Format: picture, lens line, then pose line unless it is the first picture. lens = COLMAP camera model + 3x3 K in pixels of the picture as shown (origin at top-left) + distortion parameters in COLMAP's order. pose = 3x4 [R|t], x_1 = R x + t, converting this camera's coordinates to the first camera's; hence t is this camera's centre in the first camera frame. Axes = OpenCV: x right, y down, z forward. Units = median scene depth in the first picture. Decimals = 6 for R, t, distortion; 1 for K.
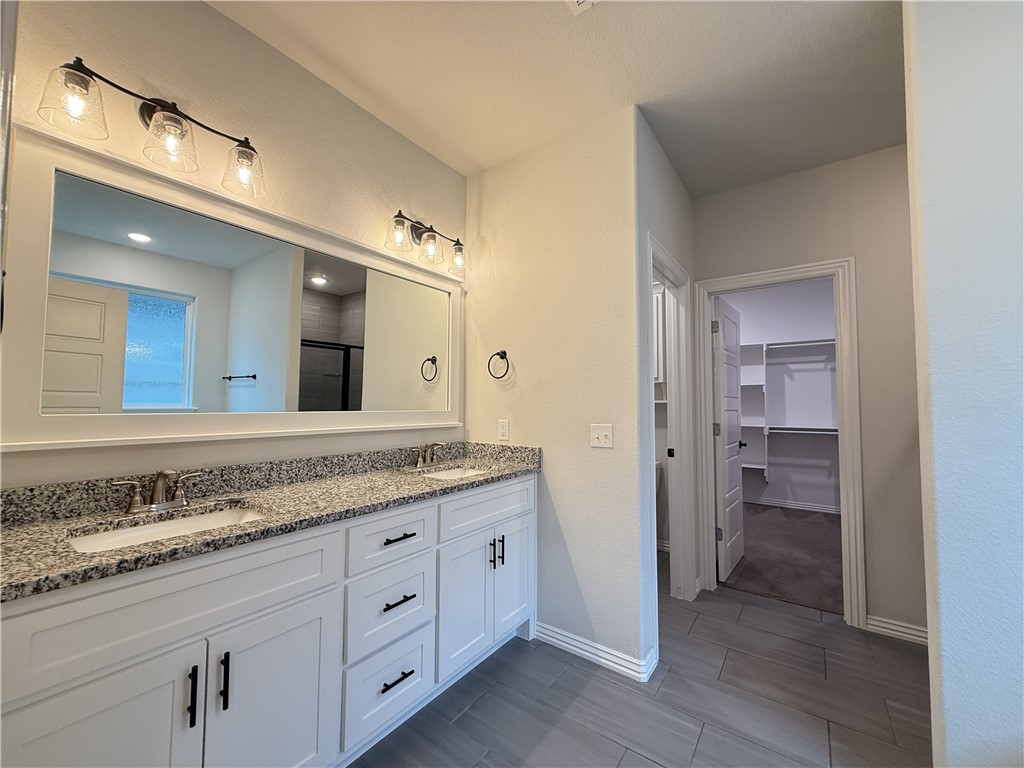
lens RADIAL K [[408.6, 0, 506.7], [0, 408.6, 383.5], [0, 0, 1]] dist [-0.000581, 0.000383]
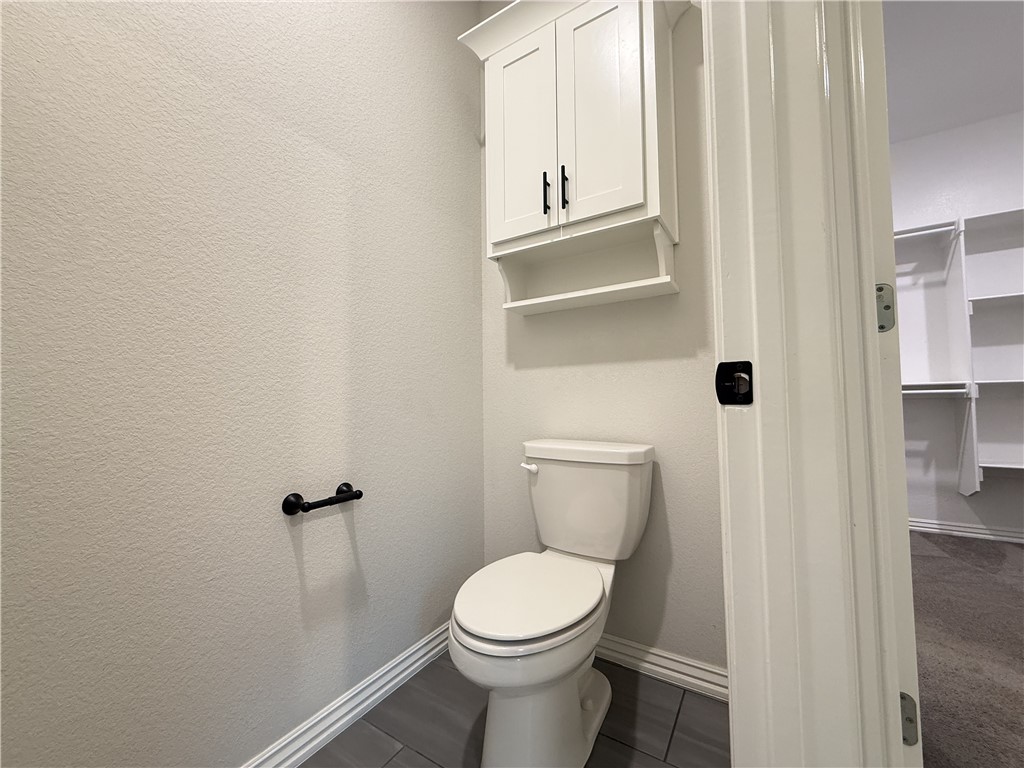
lens RADIAL K [[408.6, 0, 509.2], [0, 408.6, 384.6], [0, 0, 1]] dist [-0.000581, 0.000383]
pose [[0.997448, -0.014102, 0.069985, 0.155907], [0.013604, 0.999879, 0.007601, 0.092163], [-0.070083, -0.006629, 0.997519, 0.449322]]
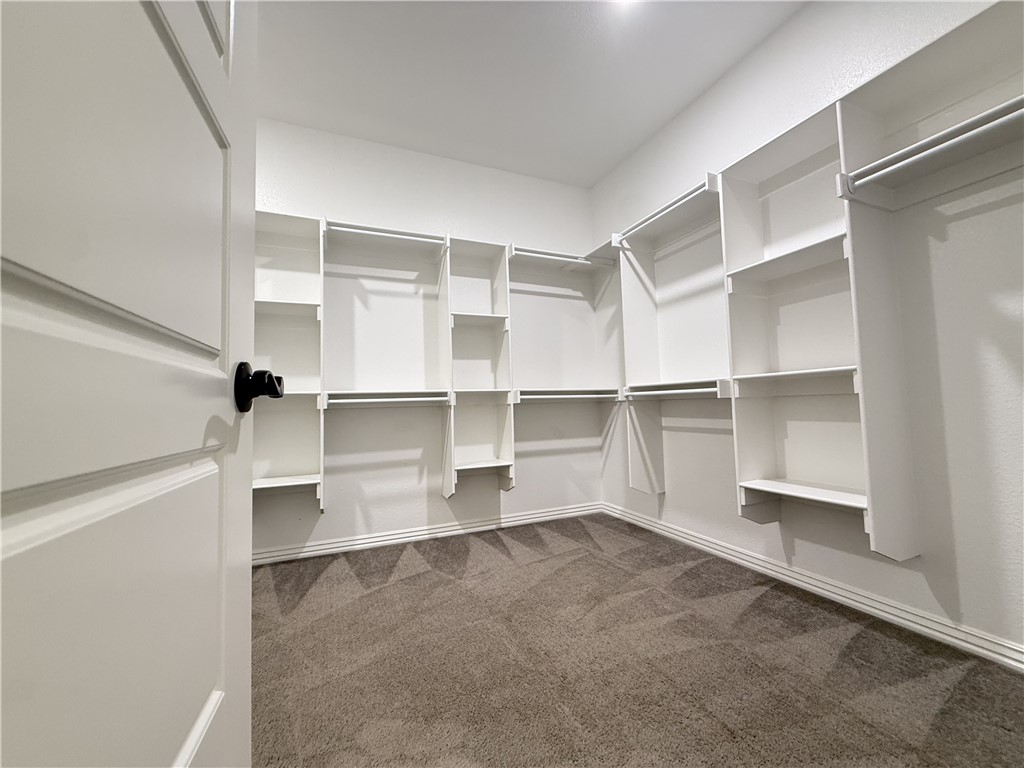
lens RADIAL K [[408.6, 0, 509.4], [0, 408.6, 387.8], [0, 0, 1]] dist [-0.000581, 0.000383]
pose [[0.508382, 0.022253, 0.860844, 0.338539], [-0.012478, 0.999751, -0.018475, 0.106516], [-0.861041, -0.001349, 0.508533, 0.575125]]
